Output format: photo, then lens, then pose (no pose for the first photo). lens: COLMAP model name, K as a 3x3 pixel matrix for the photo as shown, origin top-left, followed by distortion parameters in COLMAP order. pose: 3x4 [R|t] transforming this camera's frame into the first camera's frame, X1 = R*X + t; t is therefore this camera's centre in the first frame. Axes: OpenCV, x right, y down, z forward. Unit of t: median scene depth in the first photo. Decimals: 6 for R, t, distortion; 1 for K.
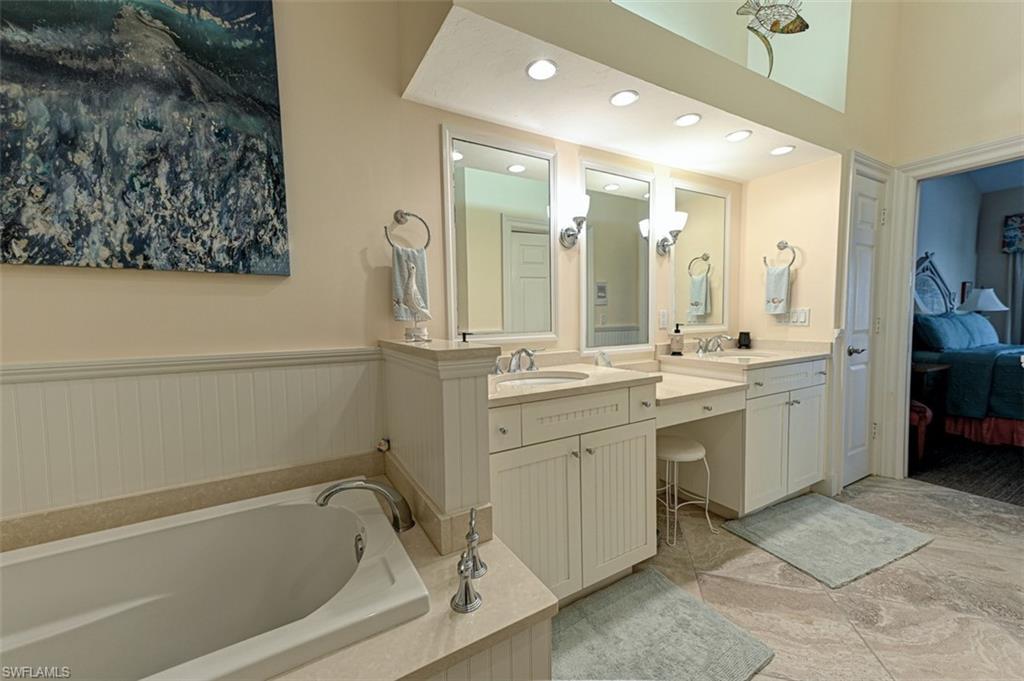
lens RADIAL K [[395.6, 0, 510.3], [0, 395.6, 341.9], [0, 0, 1]] dist [-0.000382, -0.000030]
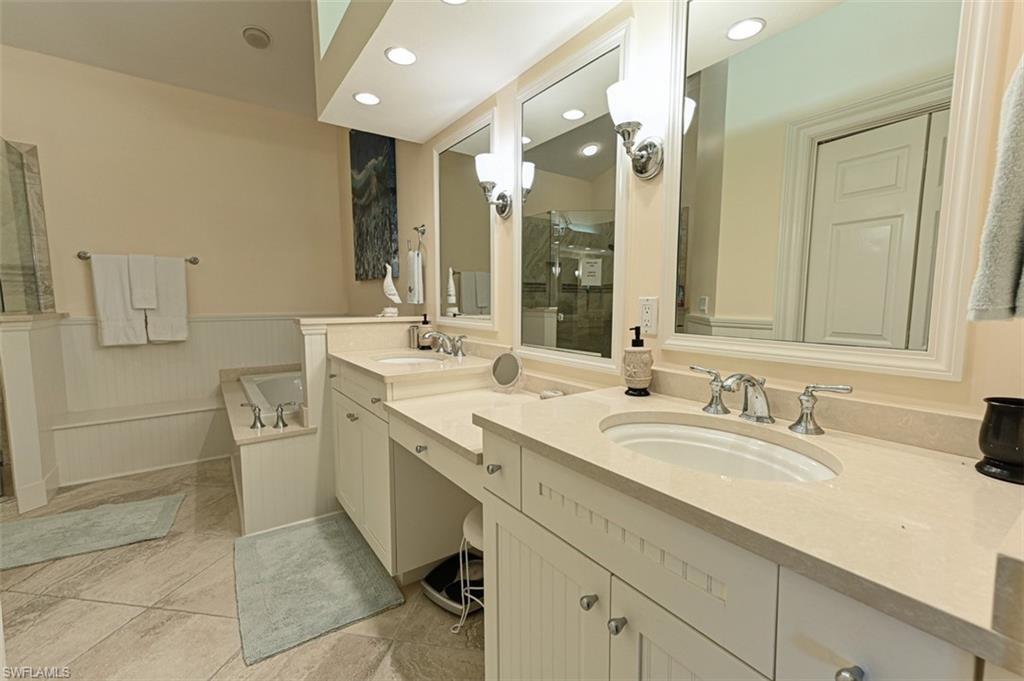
lens RADIAL K [[441.4, 0, 510.9], [0, 441.4, 345.4], [0, 0, 1]] dist [0.000766, 0.000029]
pose [[0.079233, 0.117767, -0.989875, 0.920542], [-0.067017, 0.991380, 0.112581, -0.072215], [0.994601, 0.057418, 0.086442, 0.811179]]
